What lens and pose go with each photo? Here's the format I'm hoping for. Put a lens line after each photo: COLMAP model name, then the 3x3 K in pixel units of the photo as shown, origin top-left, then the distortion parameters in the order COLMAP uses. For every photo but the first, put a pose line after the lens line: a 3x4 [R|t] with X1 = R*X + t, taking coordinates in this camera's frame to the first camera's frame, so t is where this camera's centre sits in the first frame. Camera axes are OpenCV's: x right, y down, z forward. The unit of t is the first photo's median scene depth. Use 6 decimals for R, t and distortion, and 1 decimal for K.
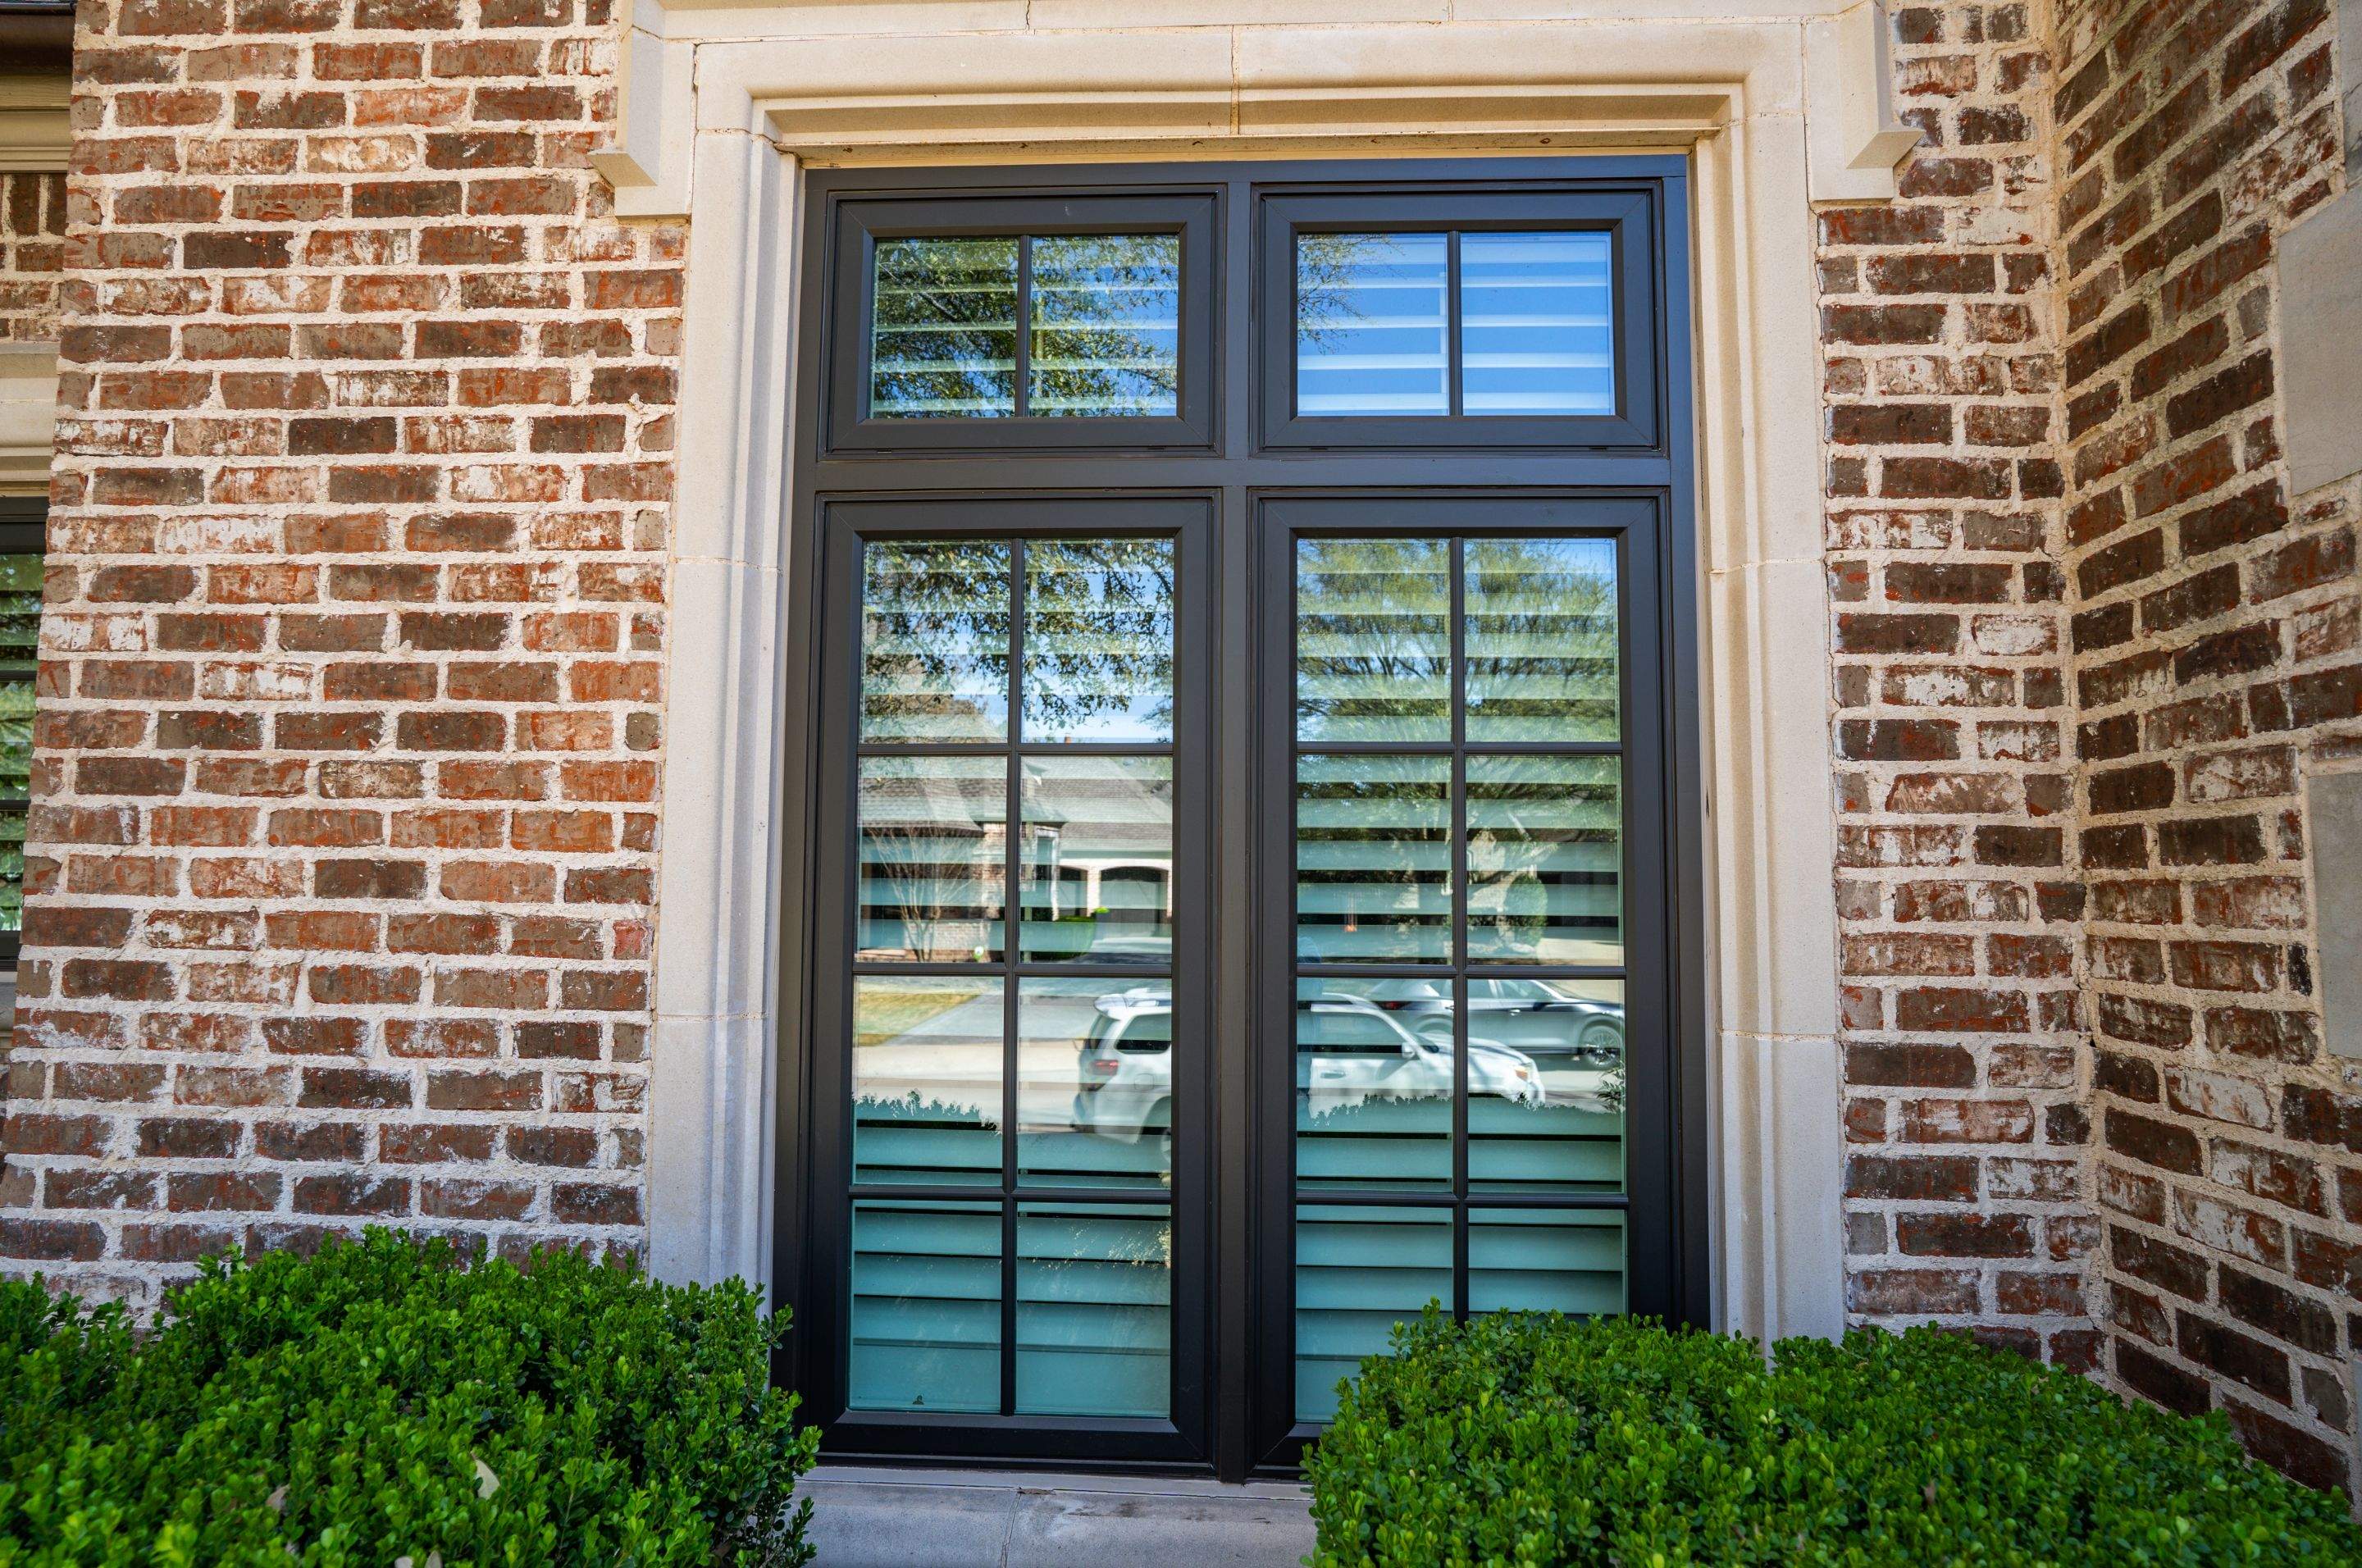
lens RADIAL K [[1213.1, 0, 1197.1], [0, 1213.1, 759.1], [0, 0, 1]] dist [-0.011904, 0.004598]
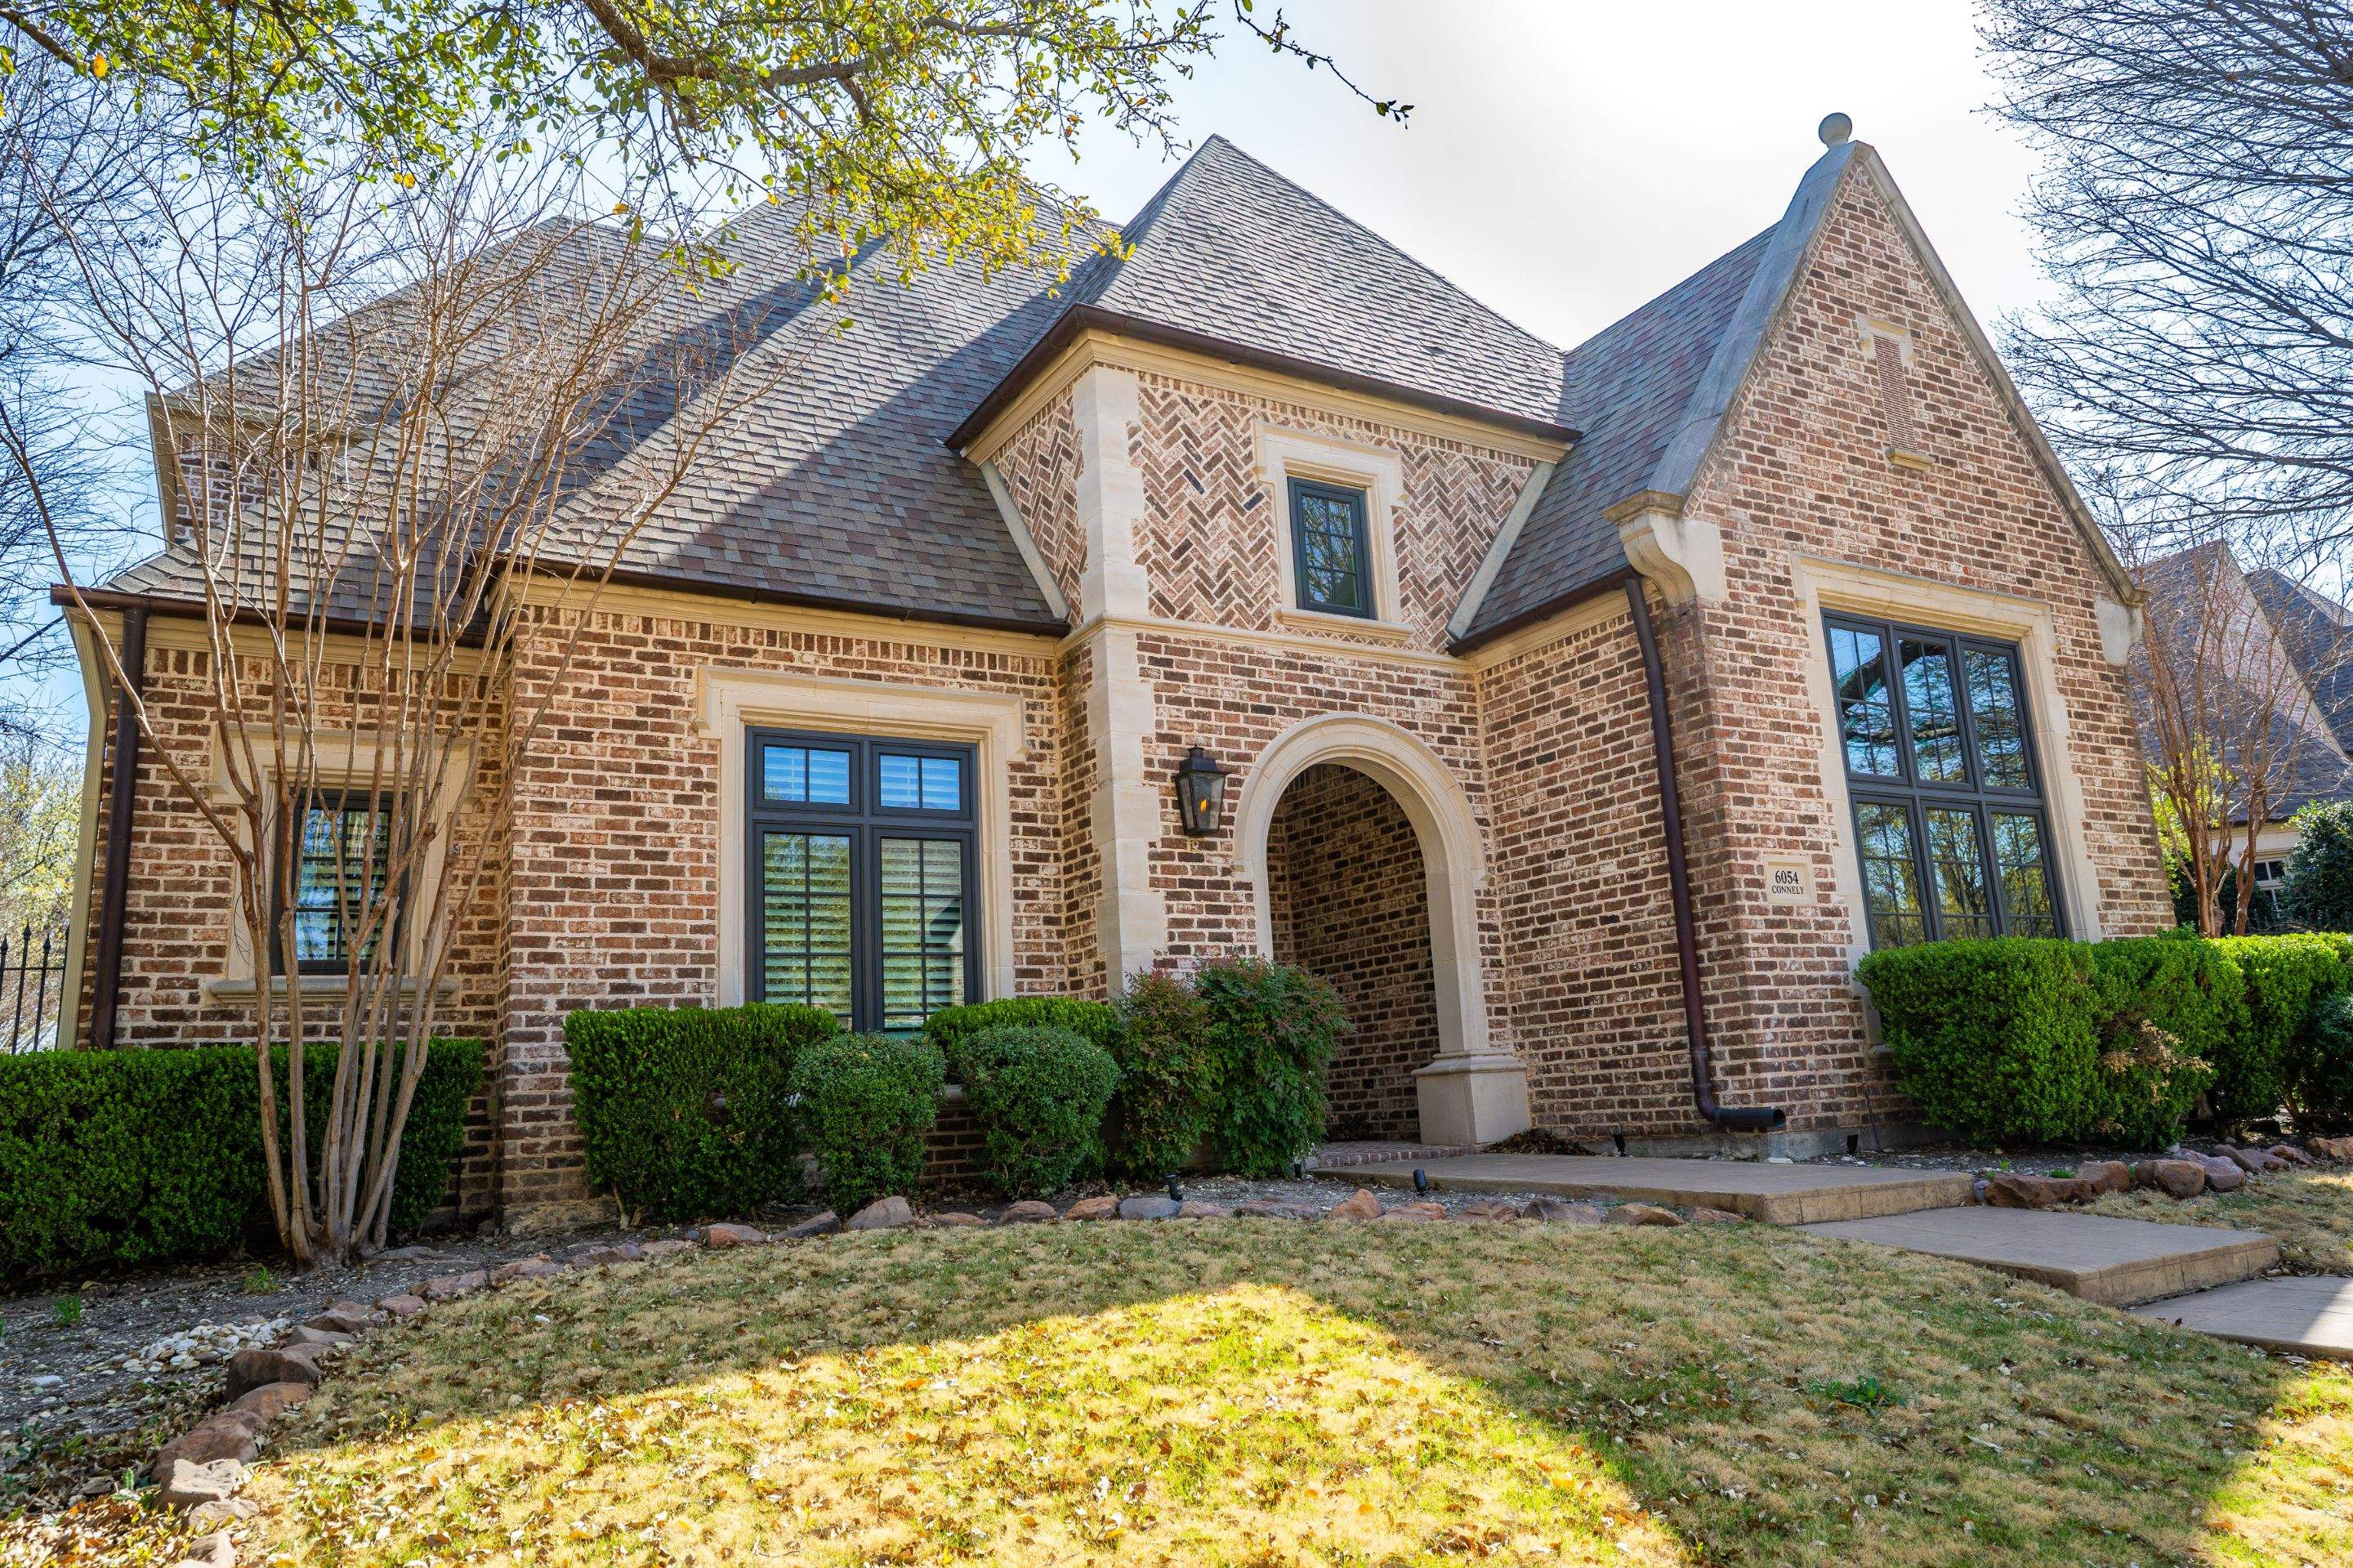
lens RADIAL K [[1540.1, 0, 1159.5], [0, 1540.1, 773.4], [0, 0, 1]] dist [-0.015178, 0.020810]
pose [[0.838442, 0.064255, 0.541190, -1.783760], [0.019183, 0.988931, -0.147133, 0.332401], [-0.544653, 0.133744, 0.827929, -3.414876]]
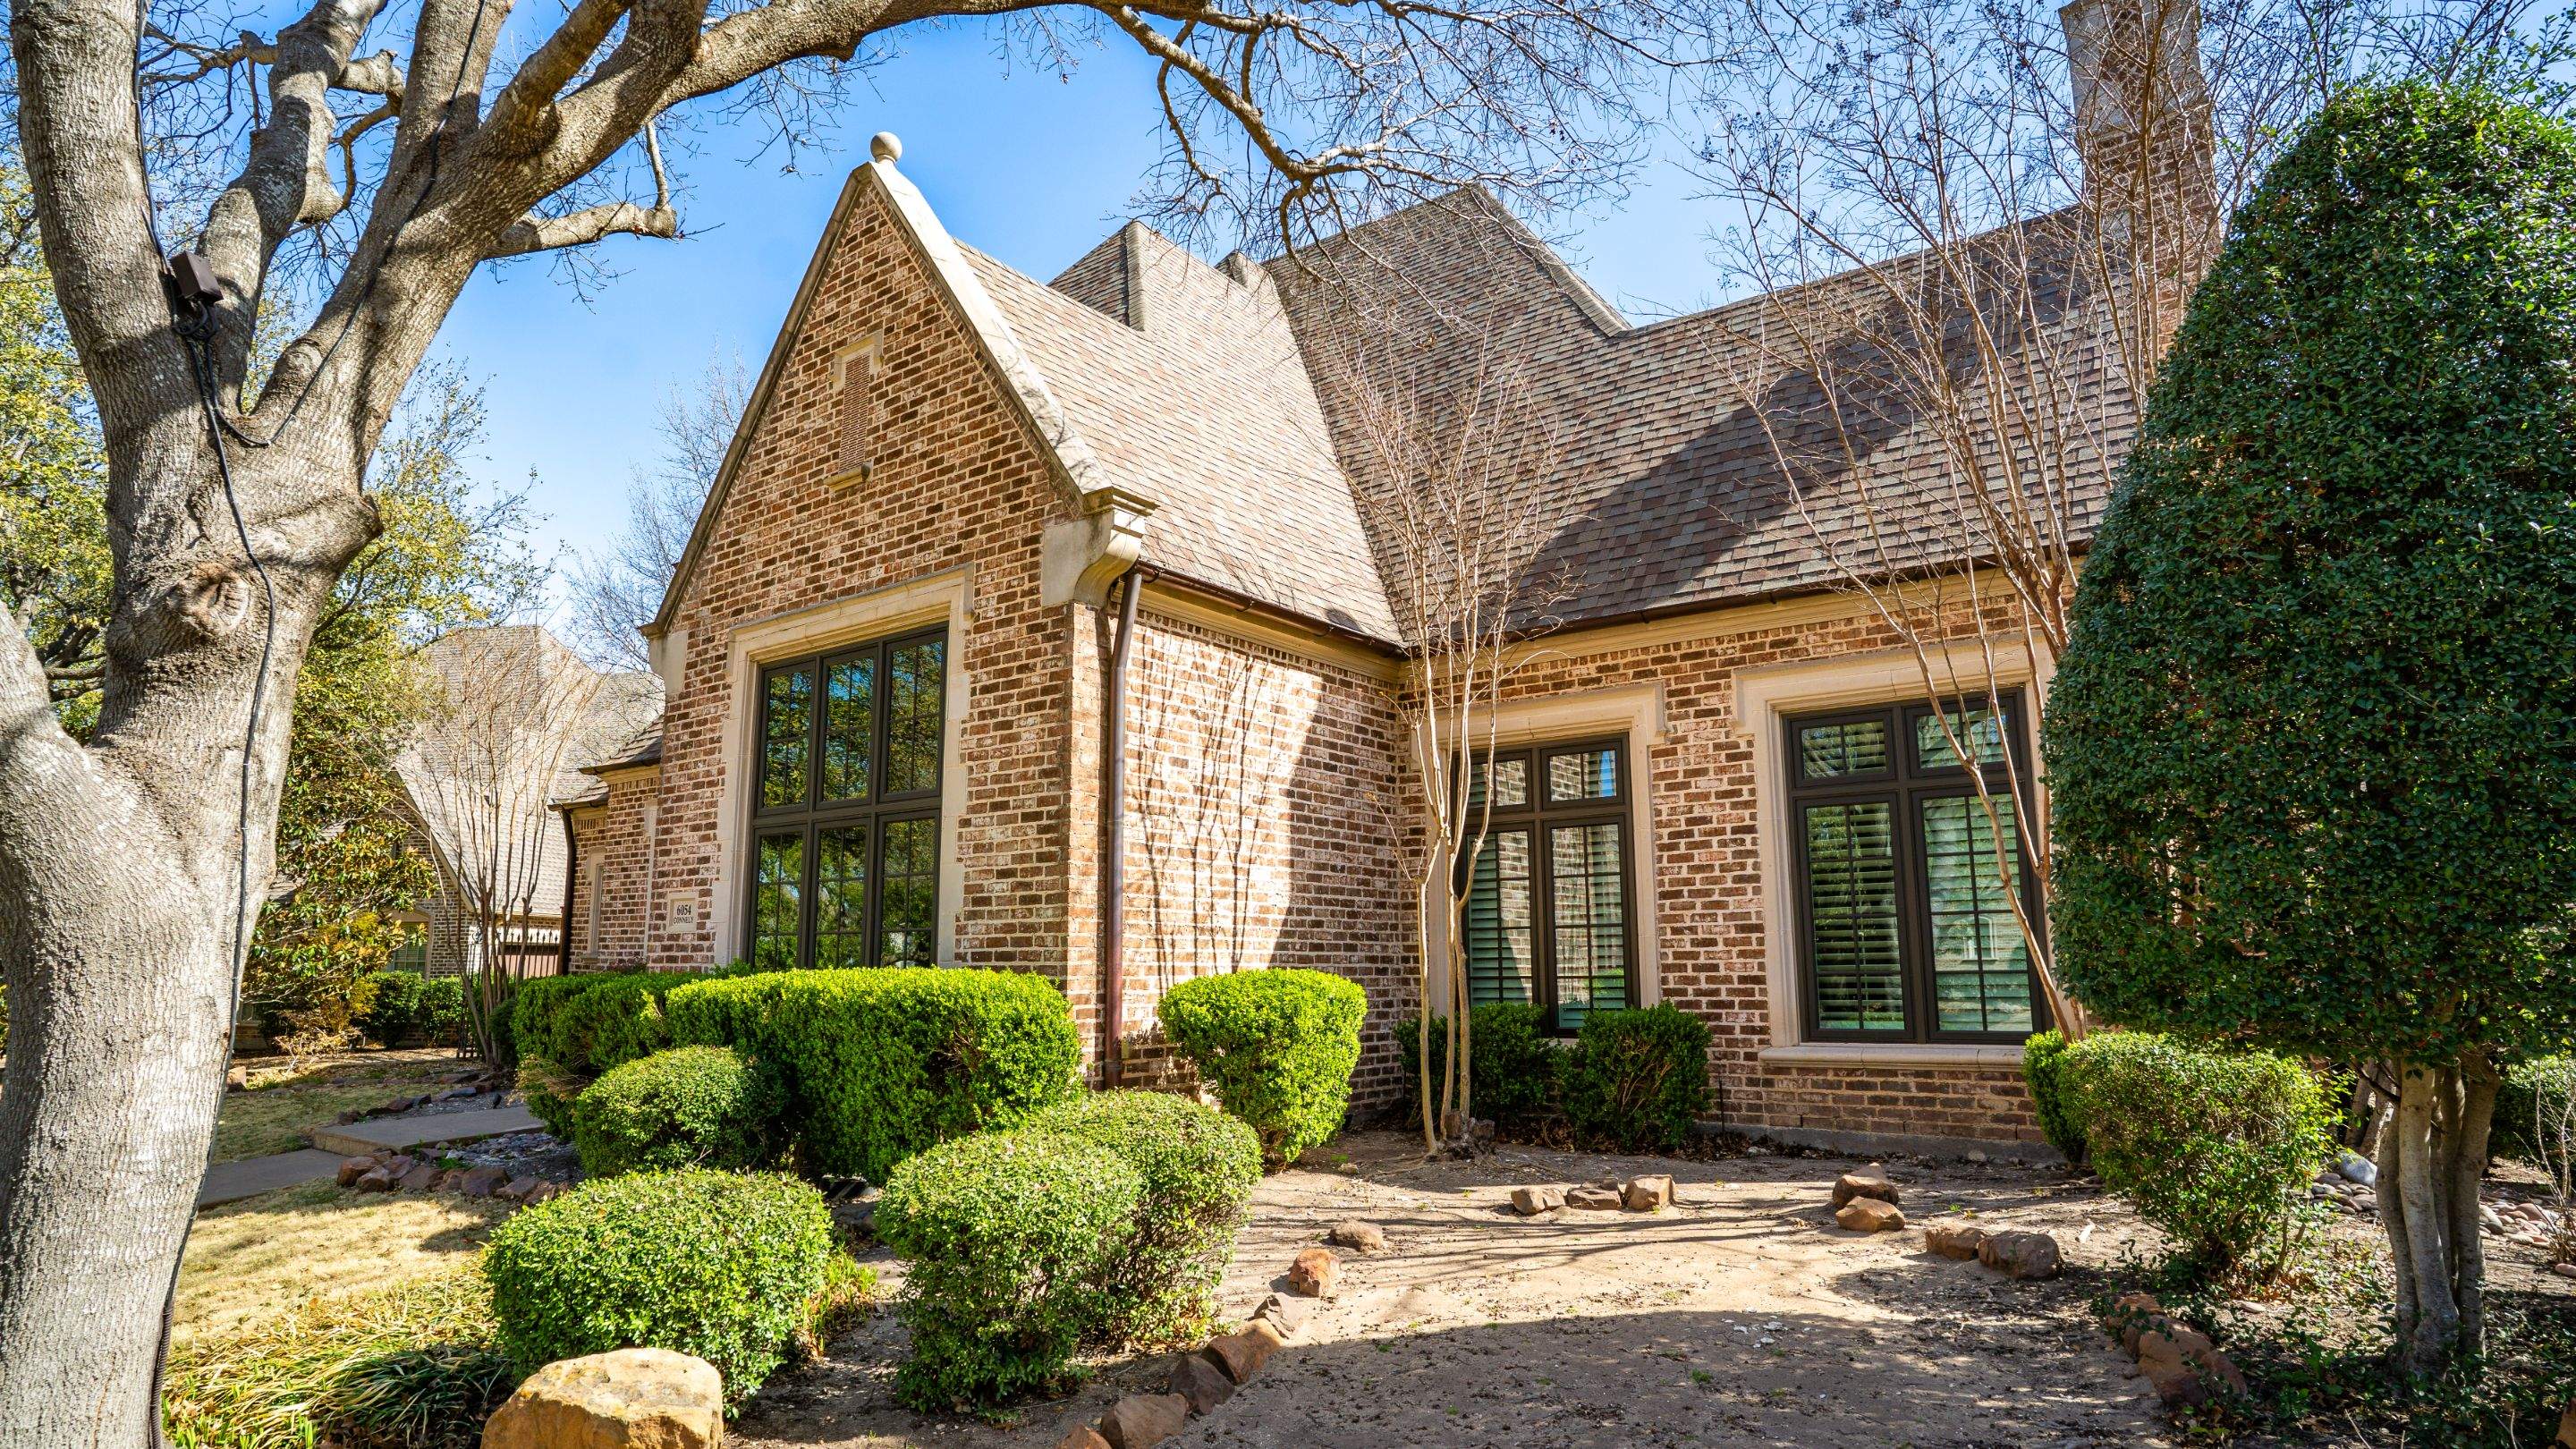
lens RADIAL K [[1388.2, 0, 1330.6], [0, 1388.2, 723.2], [0, 0, 1]] dist [-0.046845, 0.019433]
pose [[0.846673, -0.107423, -0.521157, 7.192562], [0.054864, 0.991814, -0.115305, 0.028240], [0.529277, 0.069033, 0.845636, -3.724084]]
